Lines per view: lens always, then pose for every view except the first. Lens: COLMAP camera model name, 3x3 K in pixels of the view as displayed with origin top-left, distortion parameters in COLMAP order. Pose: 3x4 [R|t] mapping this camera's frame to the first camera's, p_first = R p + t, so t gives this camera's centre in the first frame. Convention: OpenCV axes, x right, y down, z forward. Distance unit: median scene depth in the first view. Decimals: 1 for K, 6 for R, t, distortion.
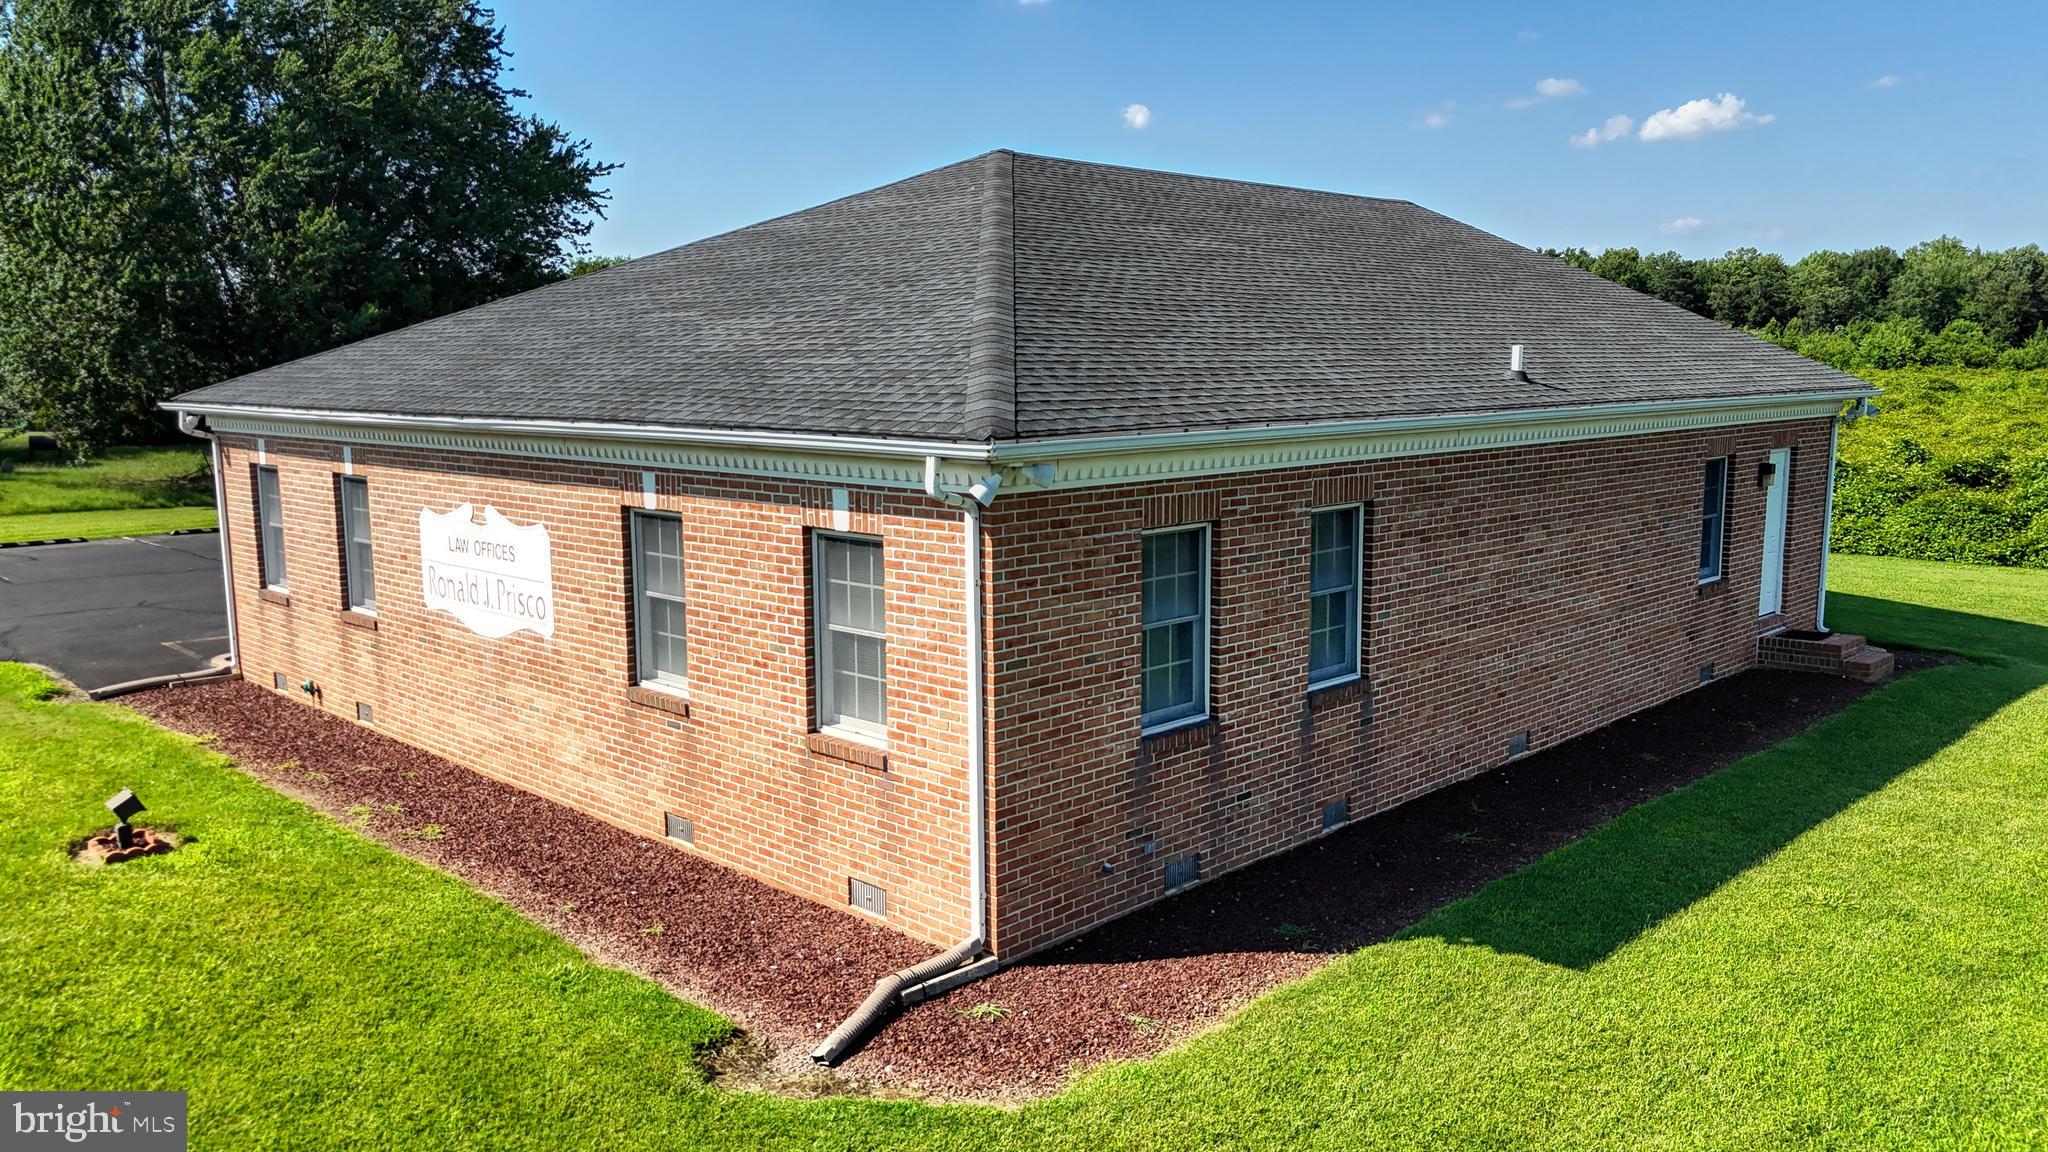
lens RADIAL K [[1525.7, 0, 1012.7], [0, 1525.7, 569.1], [0, 0, 1]] dist [0.068527, -0.058626]
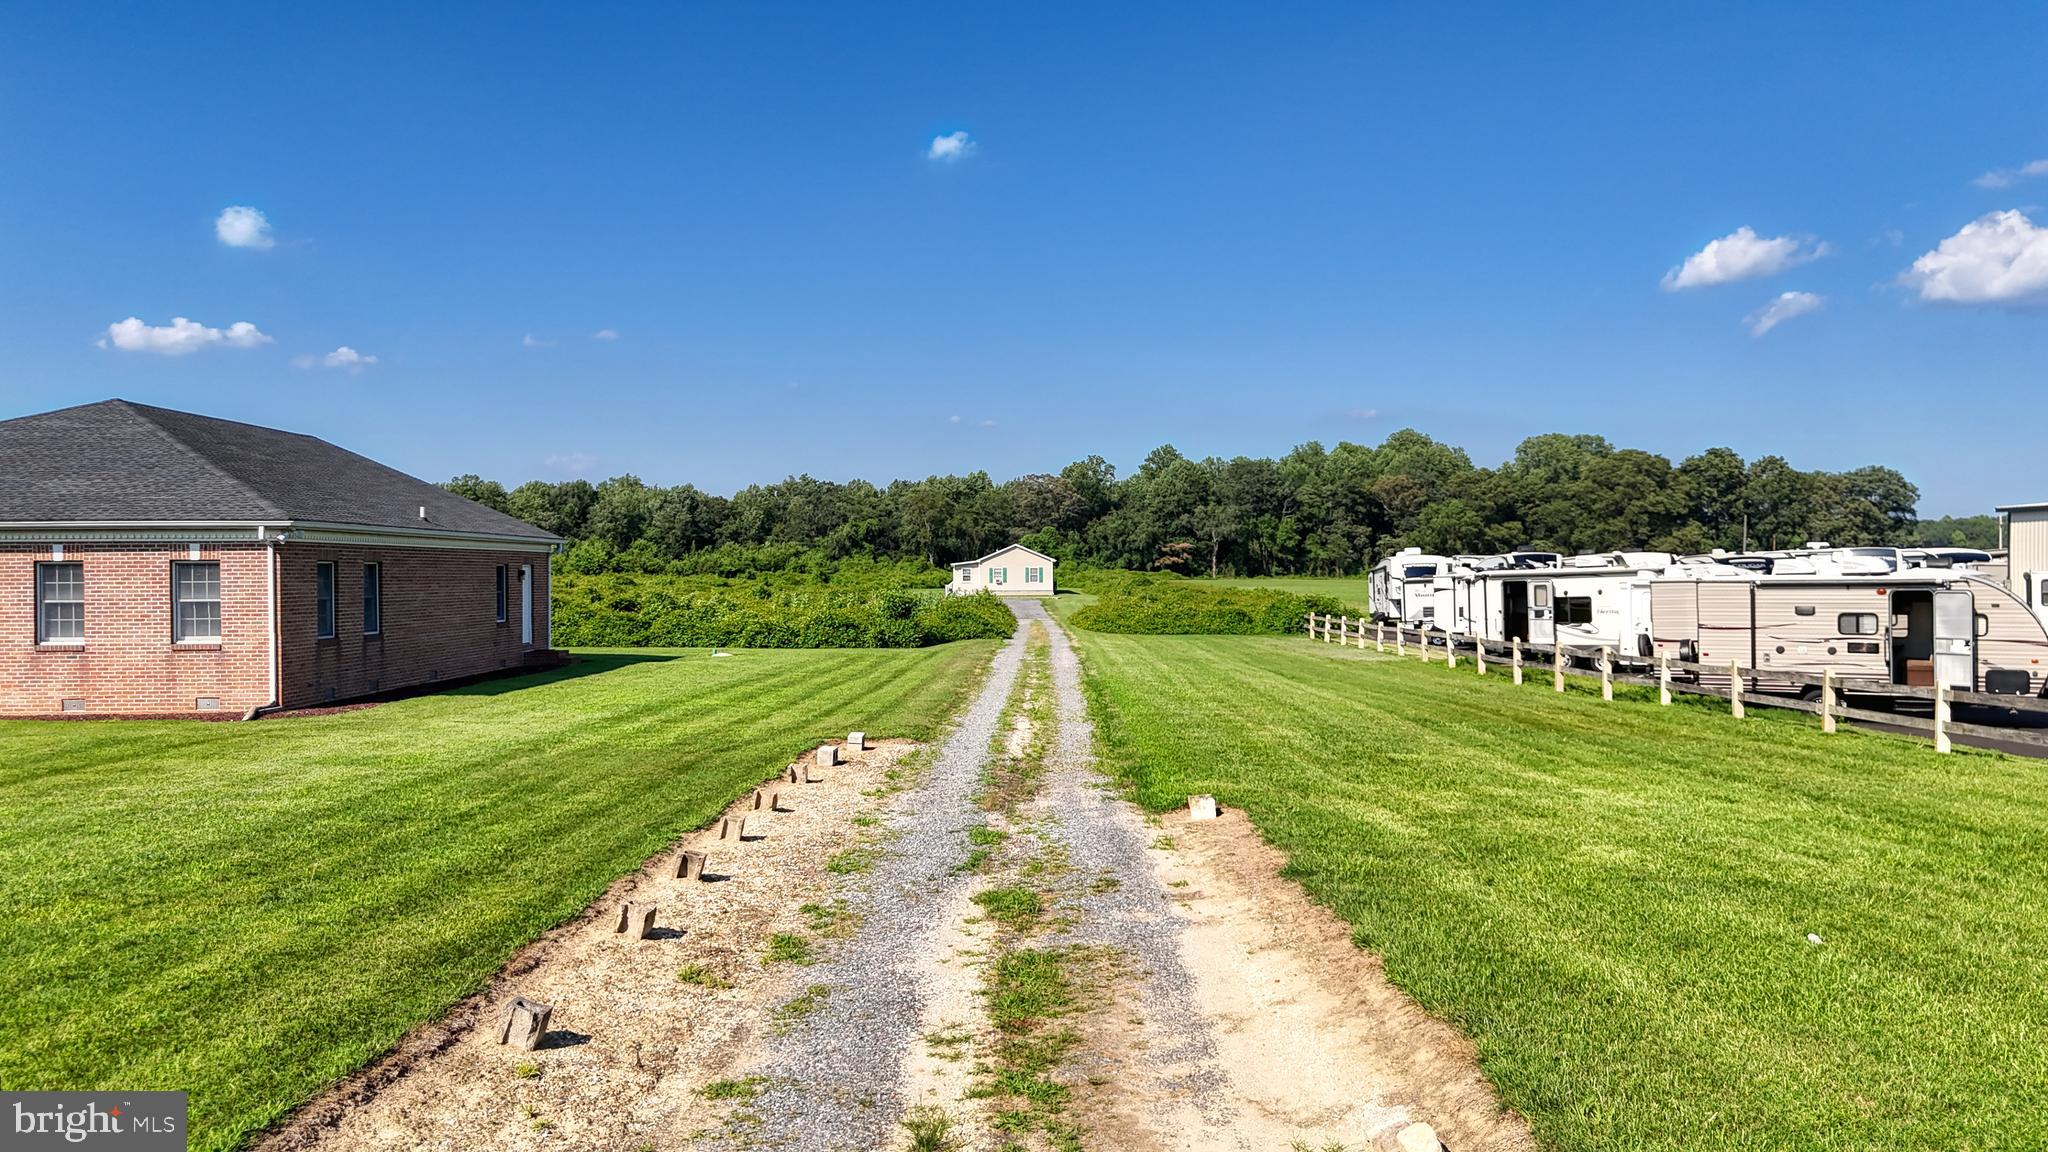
lens RADIAL K [[1525.7, 0, 1017.9], [0, 1525.7, 589.9], [0, 0, 1]] dist [0.068527, -0.058626]
pose [[0.711623, -0.007461, 0.702522, -0.759784], [0.097001, 0.991410, -0.087728, 0.308556], [-0.695833, 0.130575, 0.706234, -1.435868]]
